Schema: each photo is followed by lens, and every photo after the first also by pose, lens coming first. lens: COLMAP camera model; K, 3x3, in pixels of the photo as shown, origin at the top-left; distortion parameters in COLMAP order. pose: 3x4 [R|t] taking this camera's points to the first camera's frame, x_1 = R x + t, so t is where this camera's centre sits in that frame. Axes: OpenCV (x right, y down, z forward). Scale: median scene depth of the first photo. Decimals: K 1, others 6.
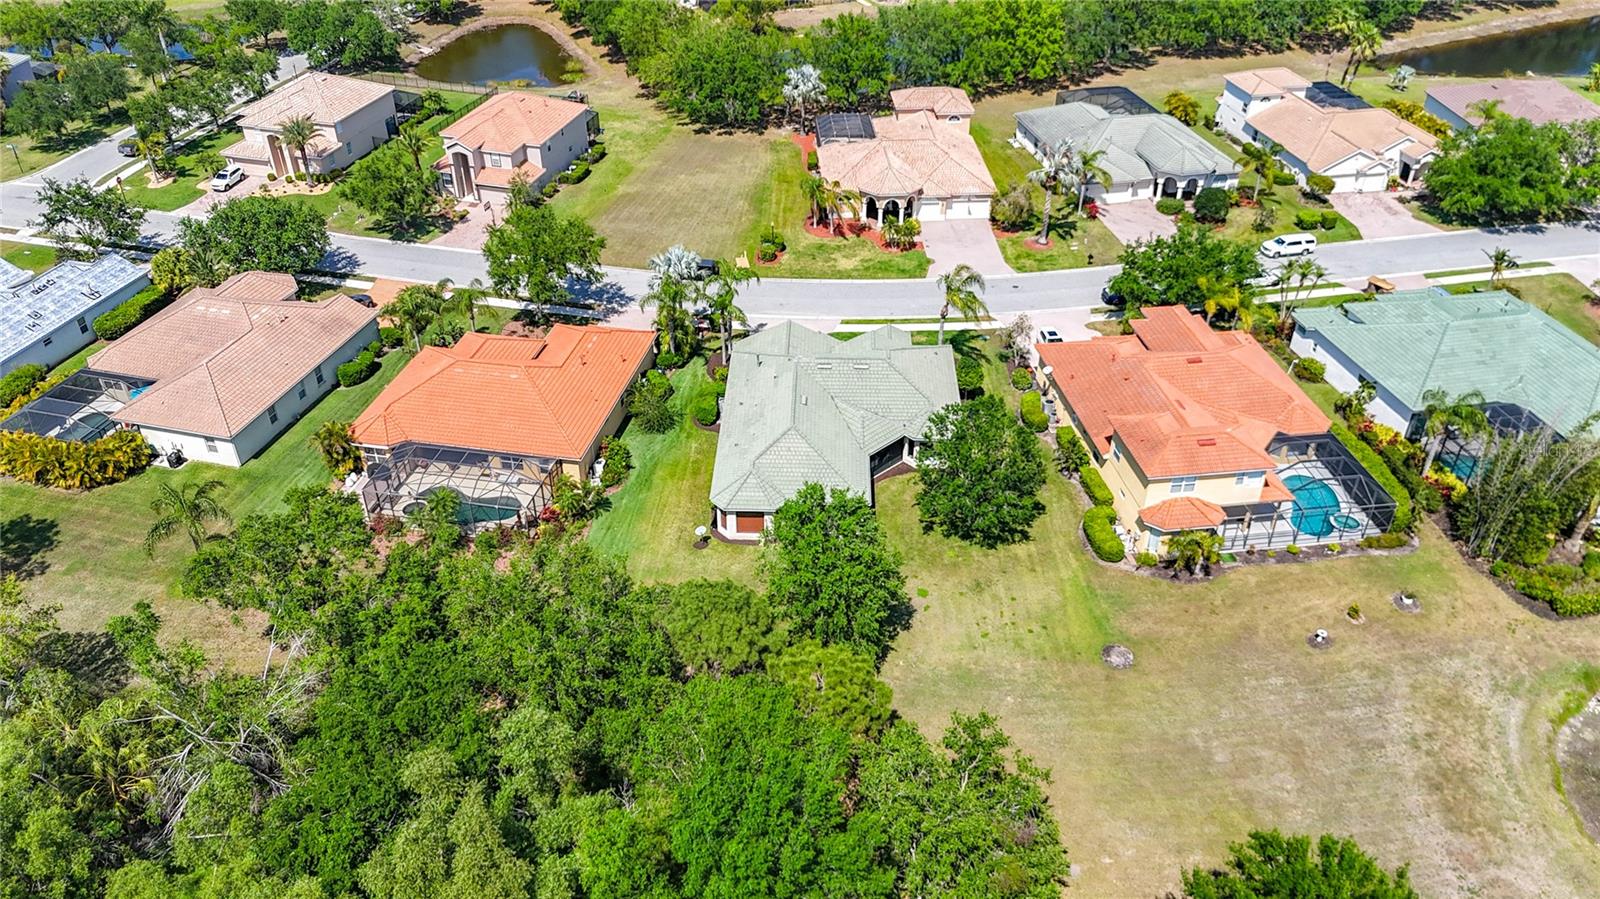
lens RADIAL K [[1181.1, 0, 800.7], [0, 1181.1, 455.6], [0, 0, 1]] dist [0.063796, -0.066833]
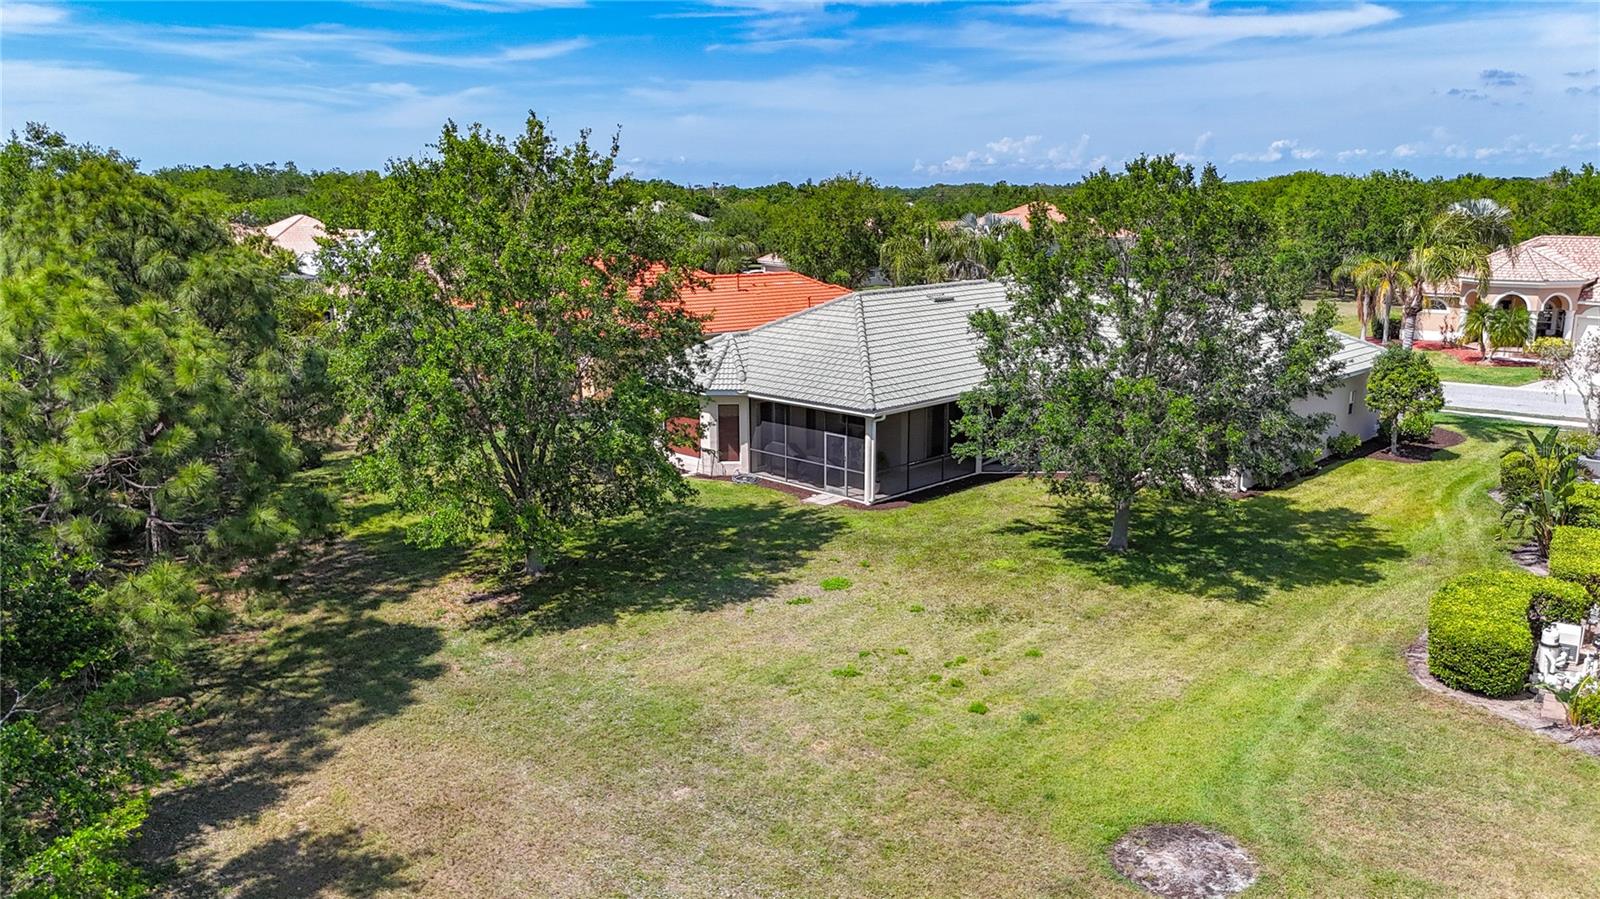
lens RADIAL K [[1181.1, 0, 800.7], [0, 1181.1, 455.6], [0, 0, 1]] dist [0.063796, -0.066833]
pose [[0.732629, 0.143454, -0.665339, 0.218091], [-0.389097, 0.890325, -0.236485, 0.111568], [0.558444, 0.432137, 0.708095, 0.461548]]
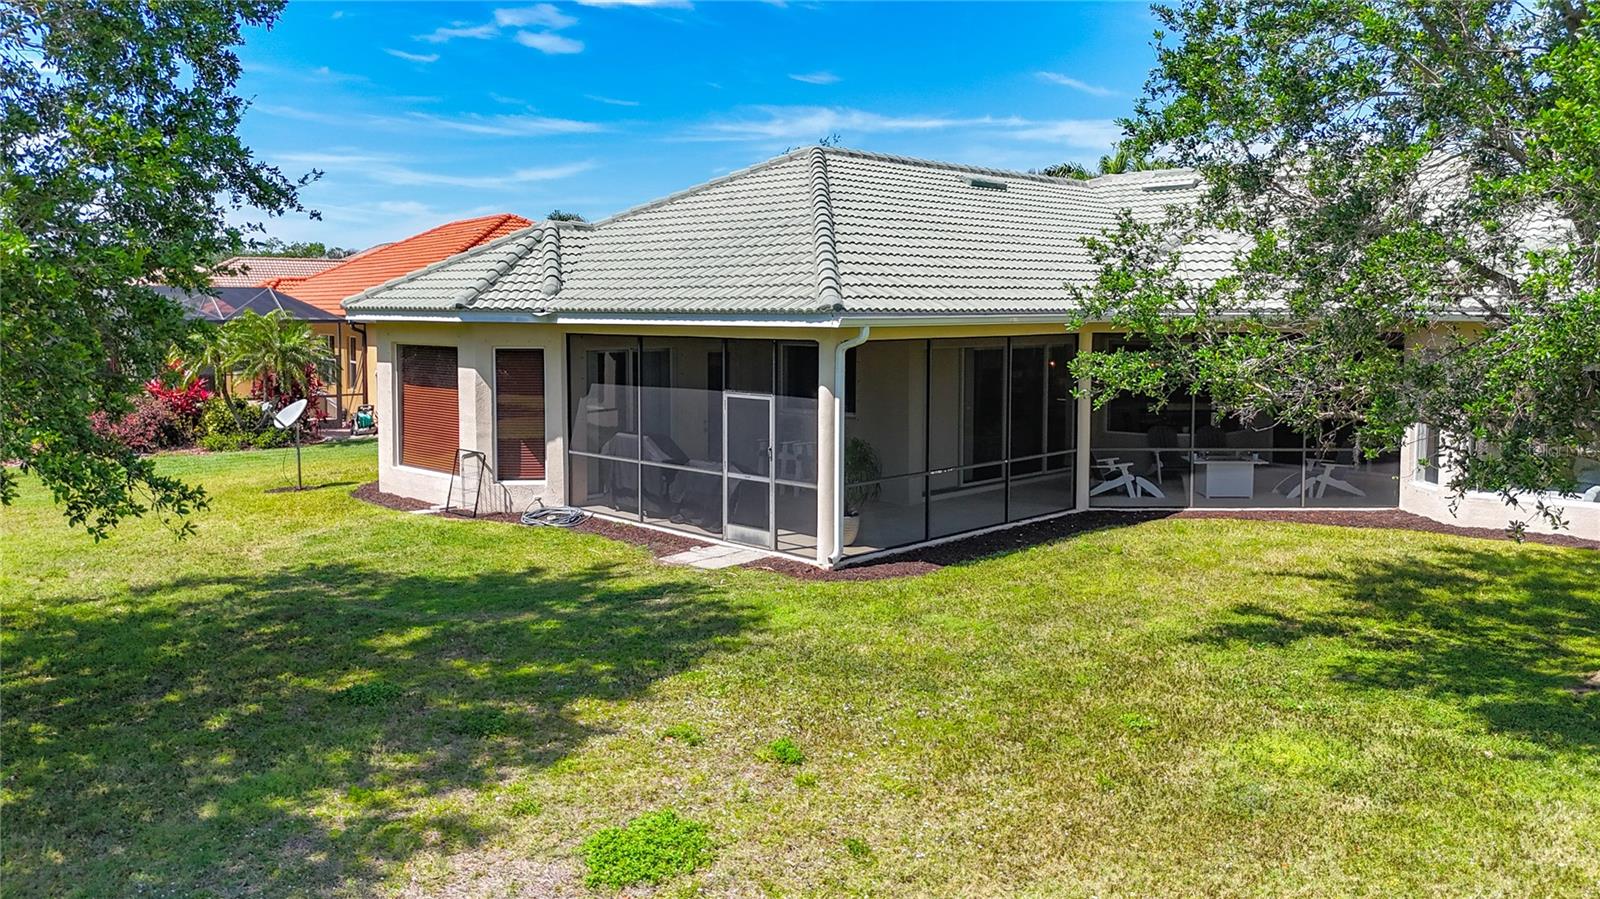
lens RADIAL K [[1208.3, 0, 827.9], [0, 1208.3, 449.5], [0, 0, 1]] dist [0.065171, -0.071633]
pose [[0.747578, 0.082153, -0.659073, 0.111406], [-0.387583, 0.859798, -0.332456, 0.074791], [0.539357, 0.503982, 0.674607, 0.601488]]
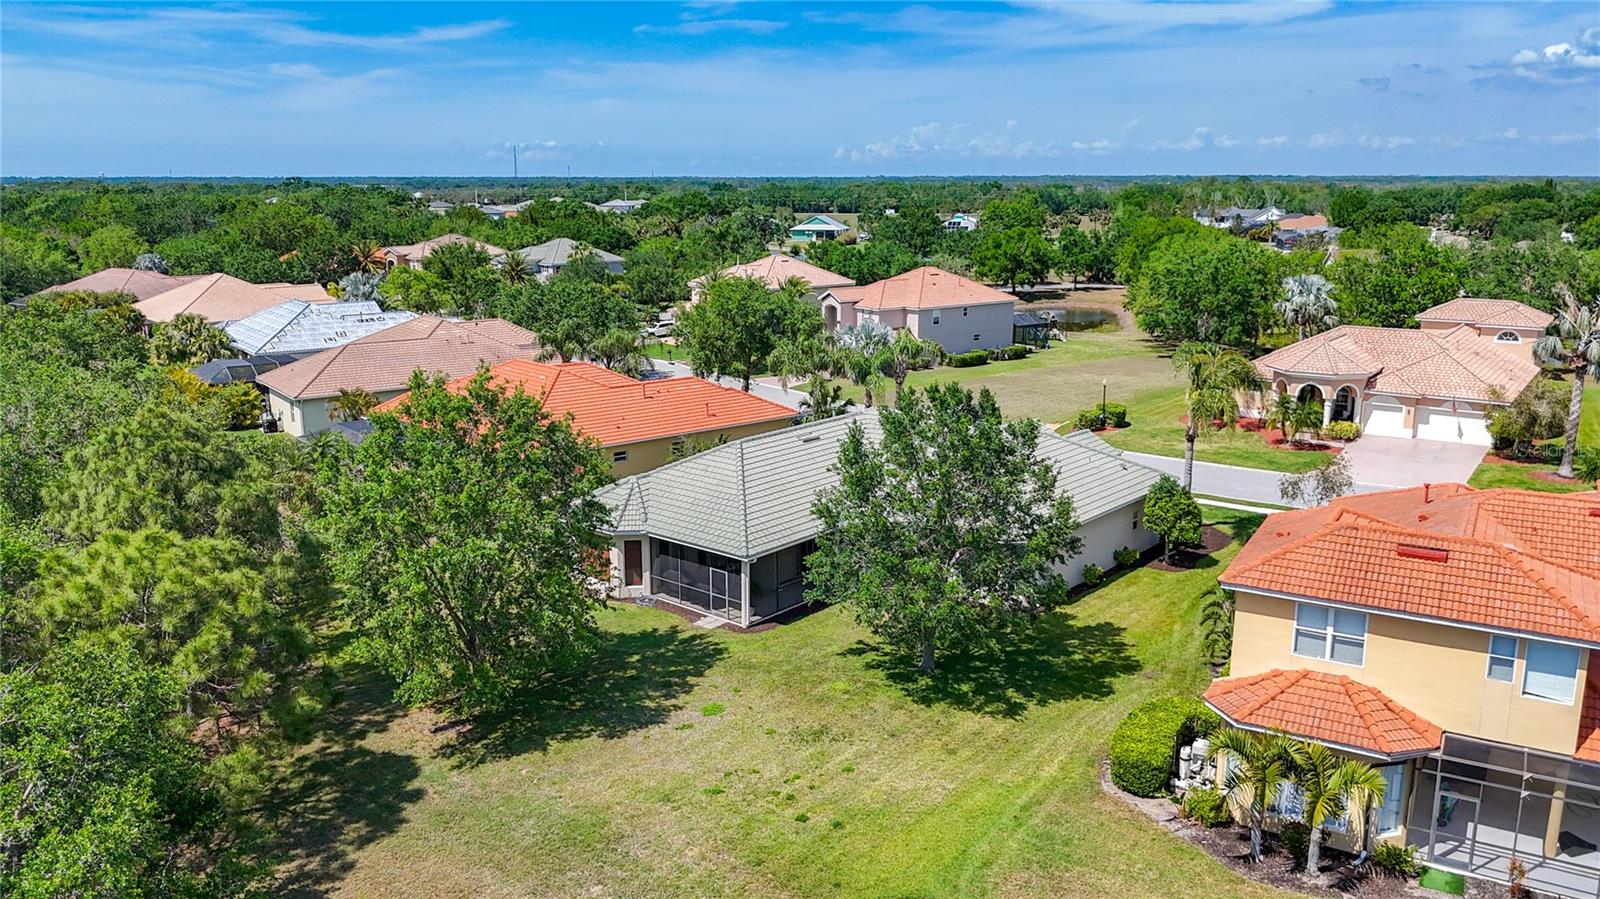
lens RADIAL K [[1219.7, 0, 800.0], [0, 1219.7, 449.5], [0, 0, 1]] dist [0.035247, -0.065476]
pose [[0.775266, 0.131029, -0.617895, 0.280791], [-0.360048, 0.895428, -0.261867, 0.090416], [0.518968, 0.425489, 0.741371, 0.383959]]
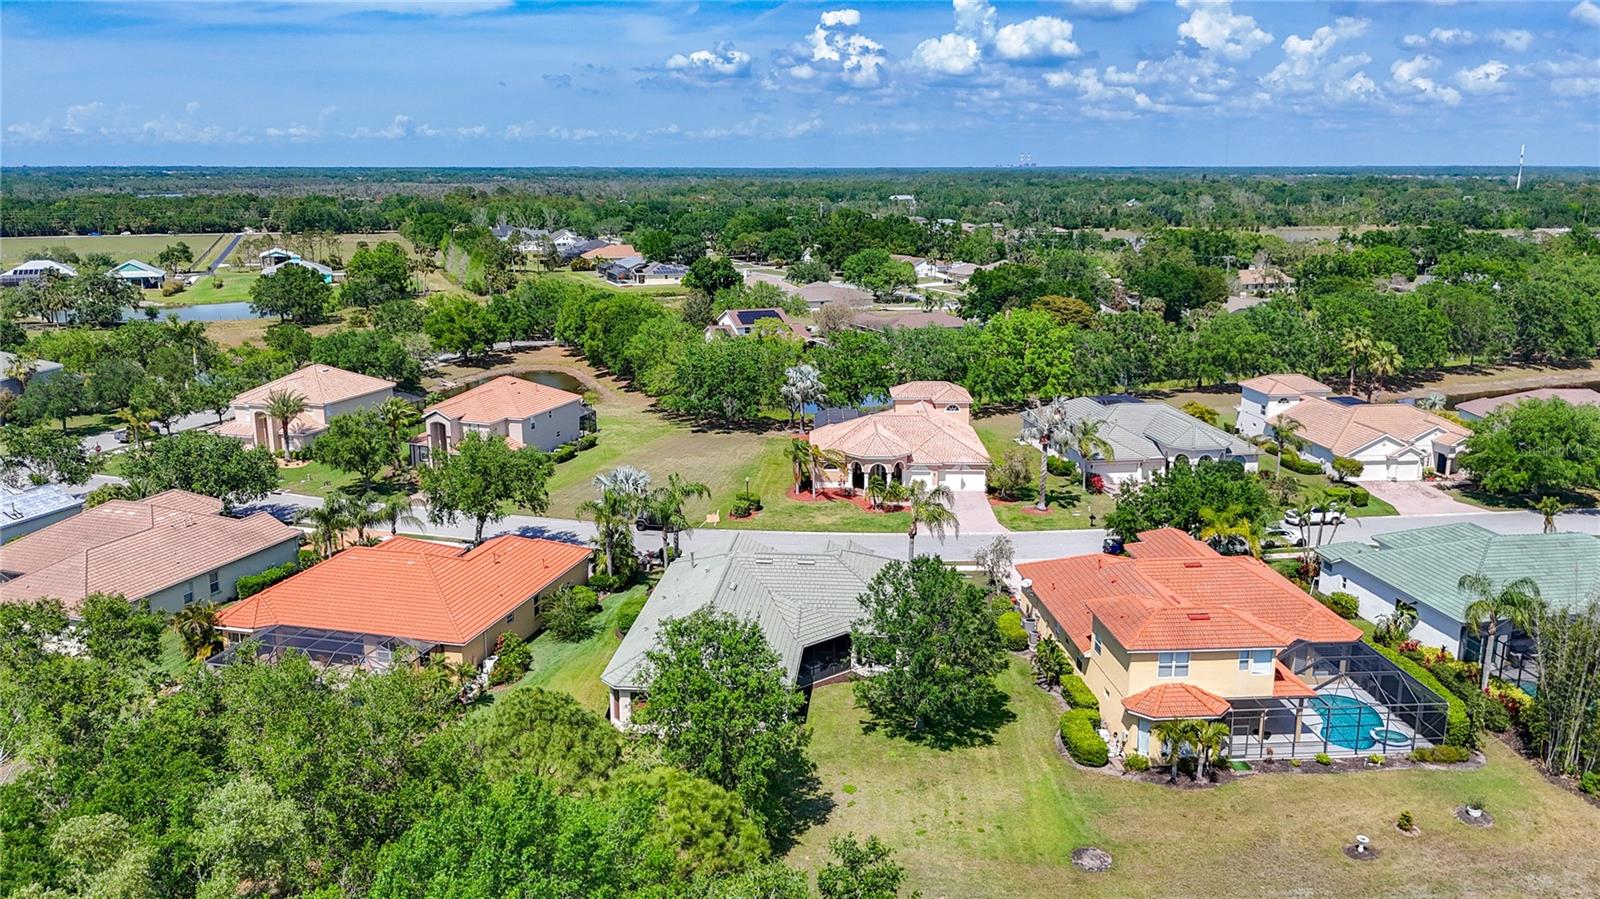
lens RADIAL K [[1219.7, 0, 800.0], [0, 1219.7, 449.5], [0, 0, 1]] dist [0.035247, -0.065476]
pose [[0.997897, 0.011931, -0.063714, 0.077601], [-0.034961, 0.926761, -0.374020, 0.137740], [0.054585, 0.375461, 0.925229, 0.101405]]
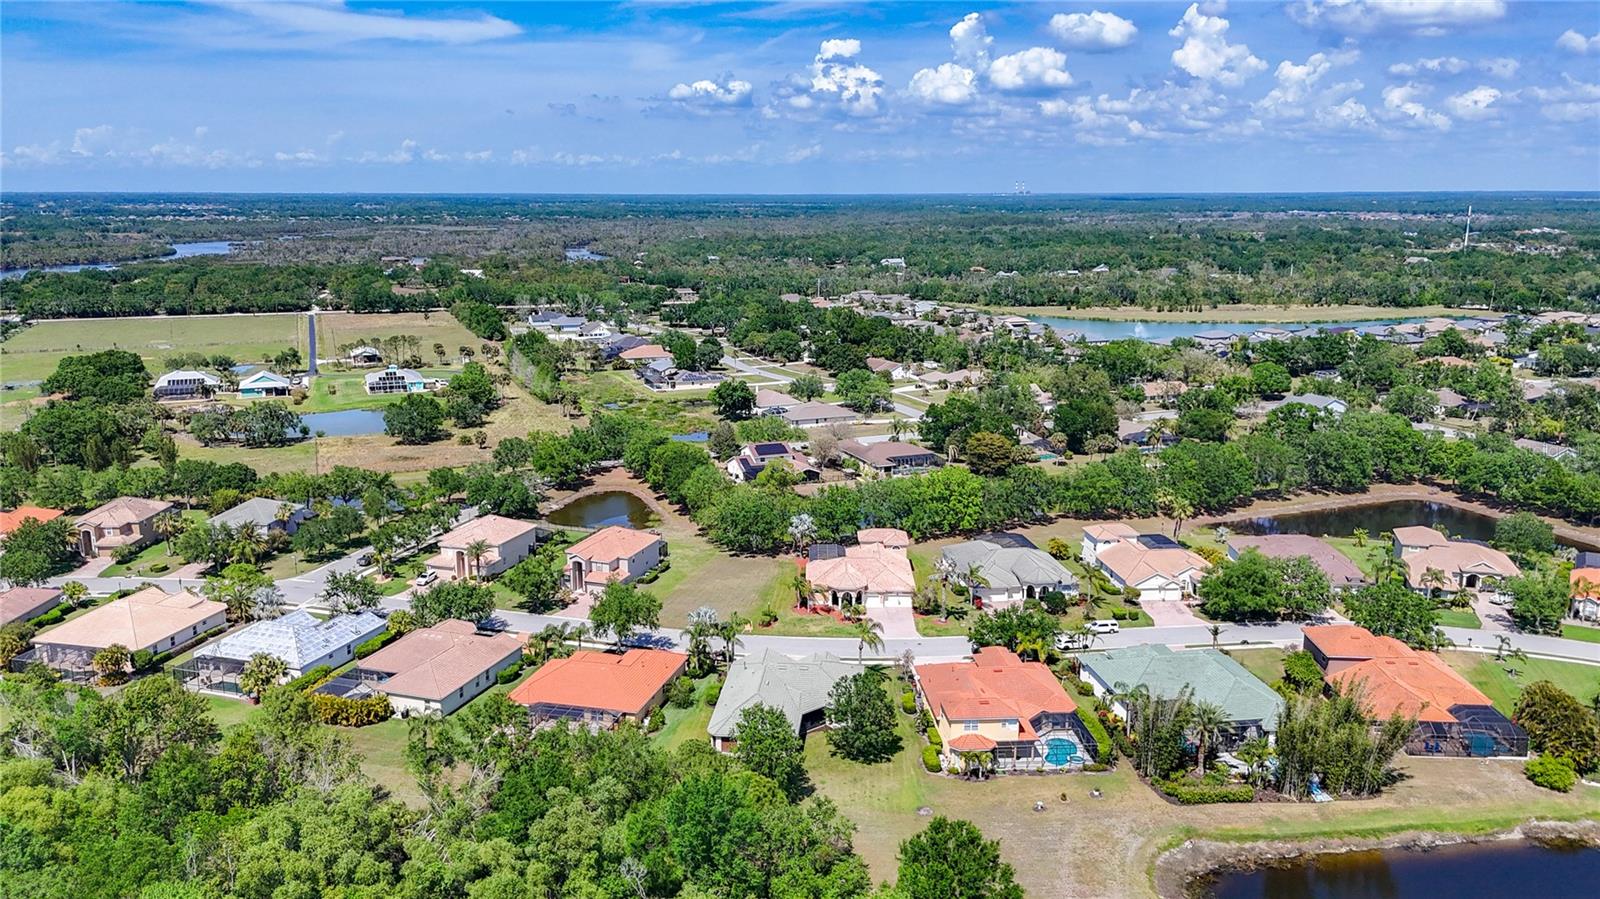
lens RADIAL K [[1210.1, 0, 806.1], [0, 1210.1, 447.5], [0, 0, 1]] dist [0.102469, -0.140226]
pose [[0.998221, 0.012869, -0.058217, 0.115223], [-0.034444, 0.921476, -0.386905, 0.233030], [0.048666, 0.388222, 0.920280, -0.560806]]
